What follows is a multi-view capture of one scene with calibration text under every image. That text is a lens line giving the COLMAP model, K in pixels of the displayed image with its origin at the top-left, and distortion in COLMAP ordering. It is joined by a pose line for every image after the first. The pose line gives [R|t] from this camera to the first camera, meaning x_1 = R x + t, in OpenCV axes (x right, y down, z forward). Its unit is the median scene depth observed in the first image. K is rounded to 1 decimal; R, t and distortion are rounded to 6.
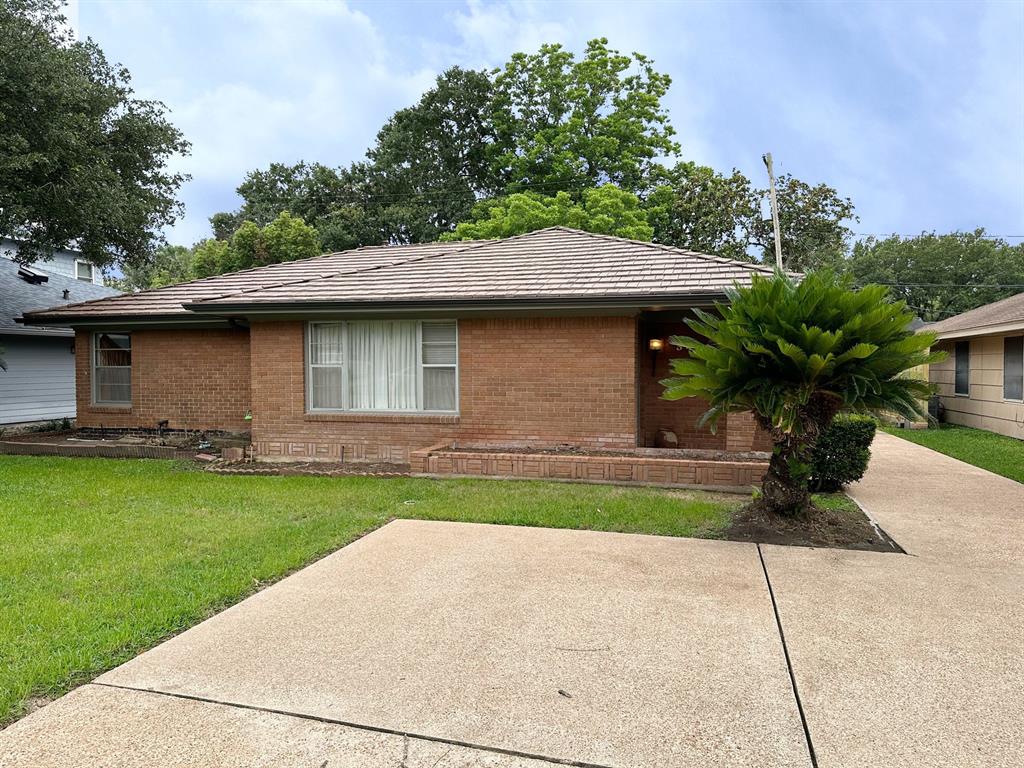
lens RADIAL K [[714.2, 0, 512.0], [0, 714.2, 384.0], [0, 0, 1]] dist [-0.008822, -0.005651]
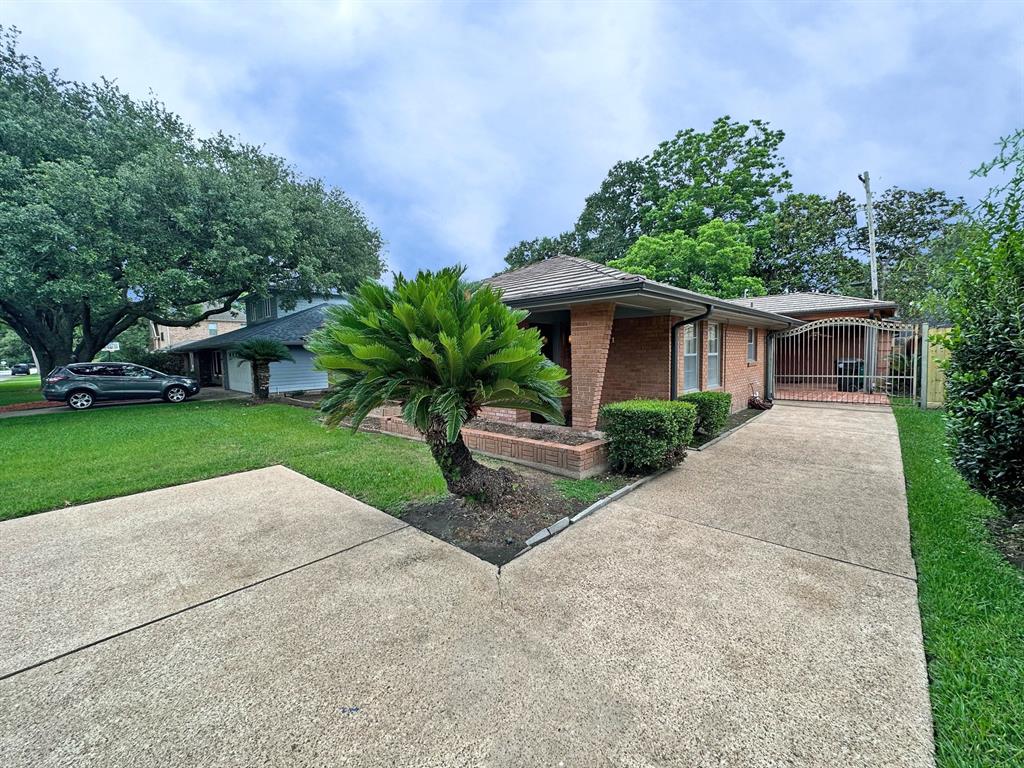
lens RADIAL K [[411.0, 0, 512.0], [0, 411.0, 384.0], [0, 0, 1]] dist [-0.036933, 0.014035]
pose [[0.889628, 0.004559, -0.456663, 0.127457], [0.017939, 0.998830, 0.044918, -0.003202], [0.456334, -0.048153, 0.888505, 0.087387]]
